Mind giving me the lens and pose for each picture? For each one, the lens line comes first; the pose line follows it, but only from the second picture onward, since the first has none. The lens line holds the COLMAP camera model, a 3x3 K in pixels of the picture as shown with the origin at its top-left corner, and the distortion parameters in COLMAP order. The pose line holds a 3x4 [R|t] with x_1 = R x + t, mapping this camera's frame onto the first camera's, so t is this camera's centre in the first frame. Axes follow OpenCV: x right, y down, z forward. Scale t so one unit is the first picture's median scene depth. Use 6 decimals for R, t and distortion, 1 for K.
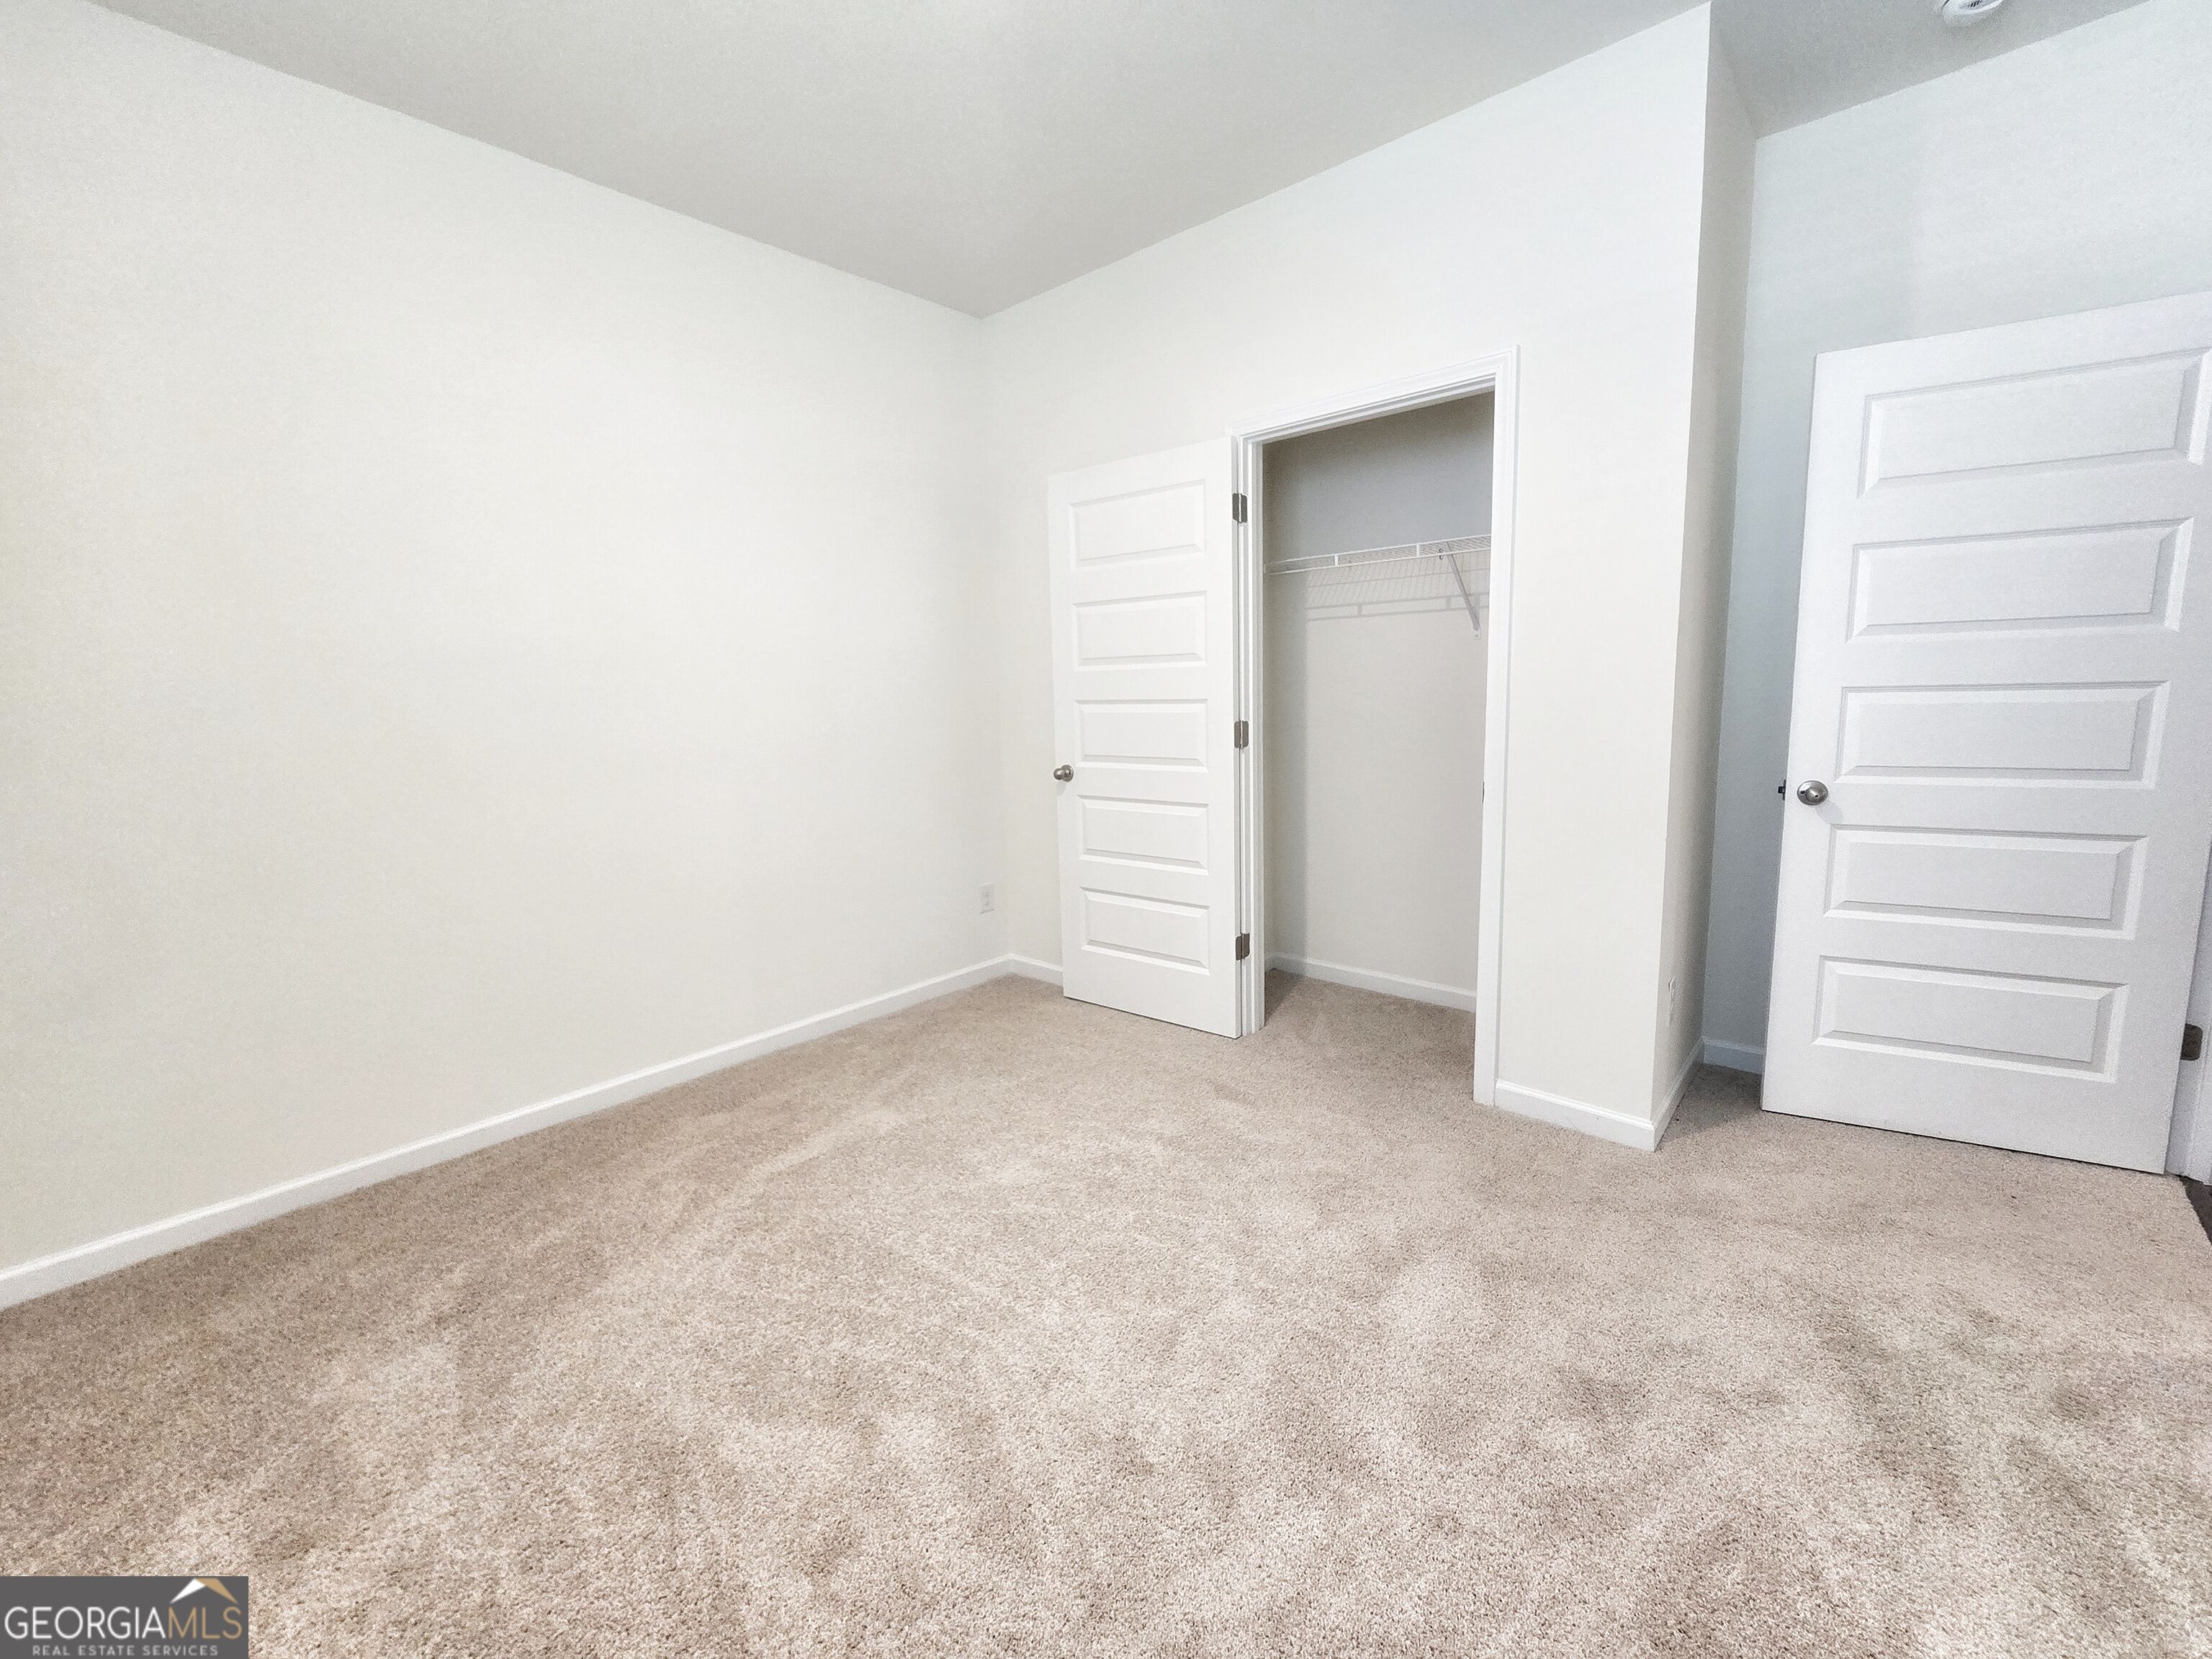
lens RADIAL K [[907.0, 0, 1103.6], [0, 907.0, 818.5], [0, 0, 1]] dist [-0.005634, 0.000473]
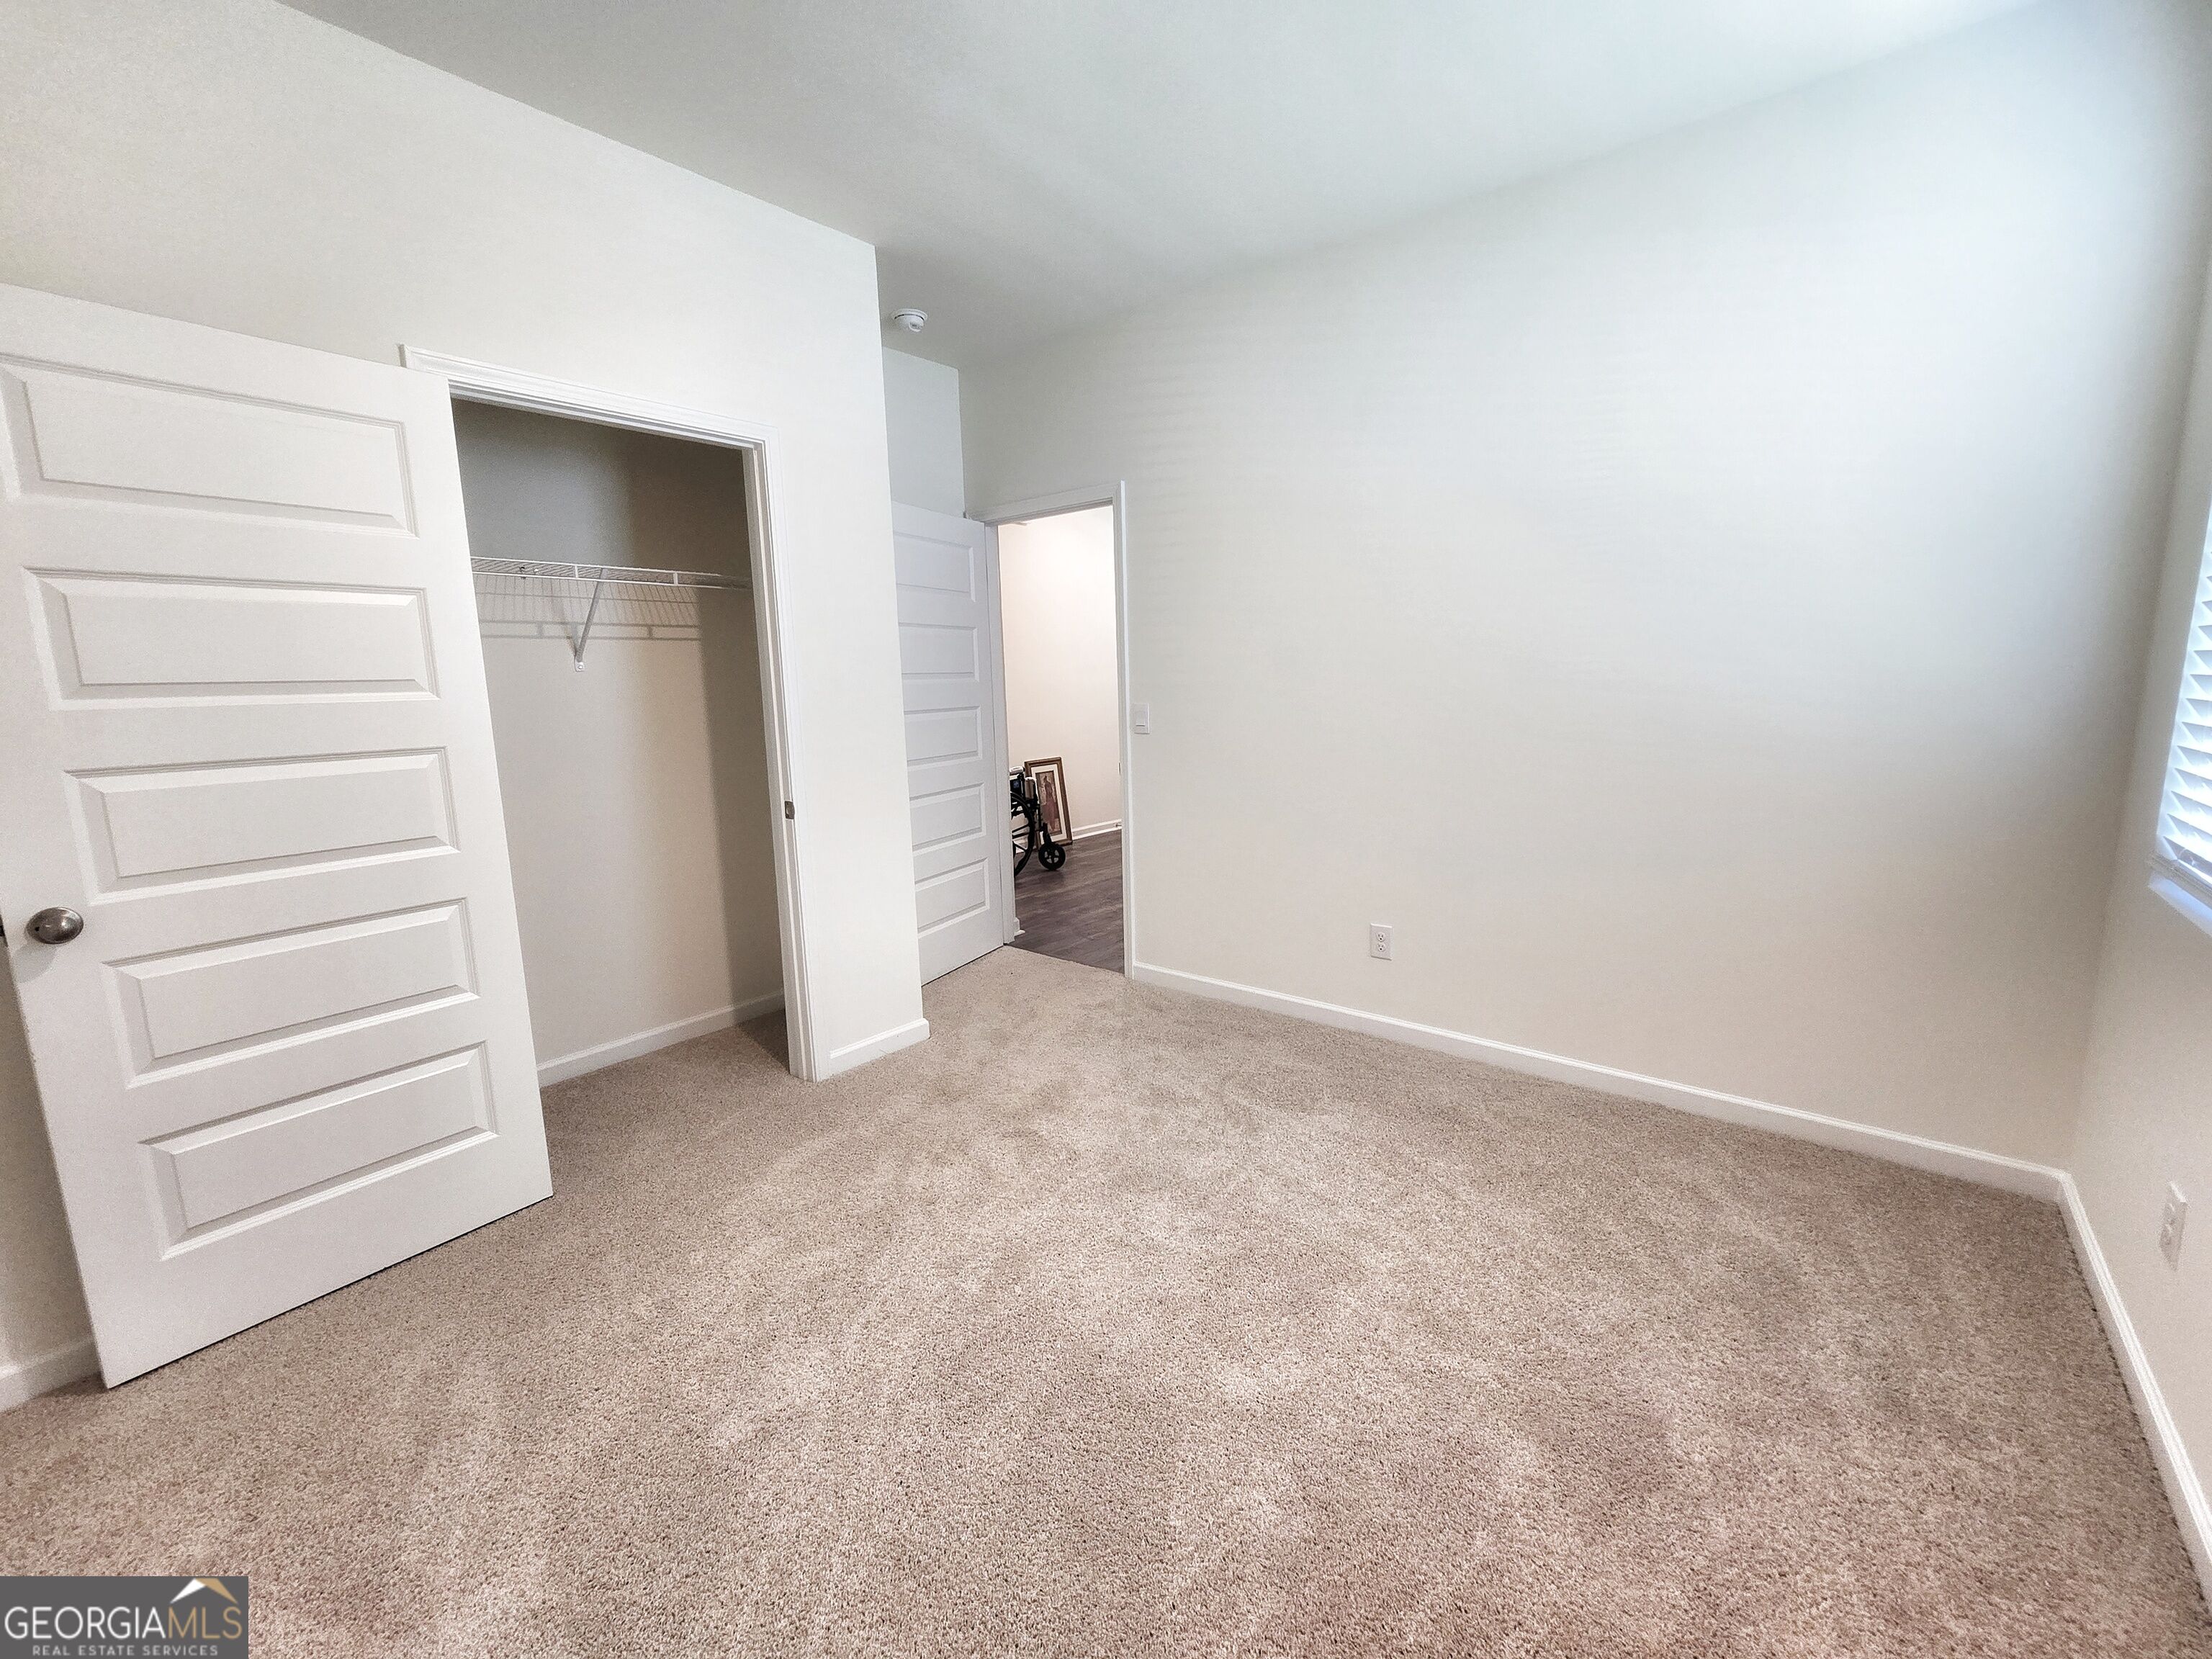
lens RADIAL K [[907.0, 0, 1101.3], [0, 907.0, 823.9], [0, 0, 1]] dist [-0.005634, 0.000473]
pose [[-0.042795, -0.133015, 0.990190, -0.559513], [0.168362, 0.975964, 0.138380, -0.081276], [-0.984796, 0.172632, -0.019372, 0.506765]]
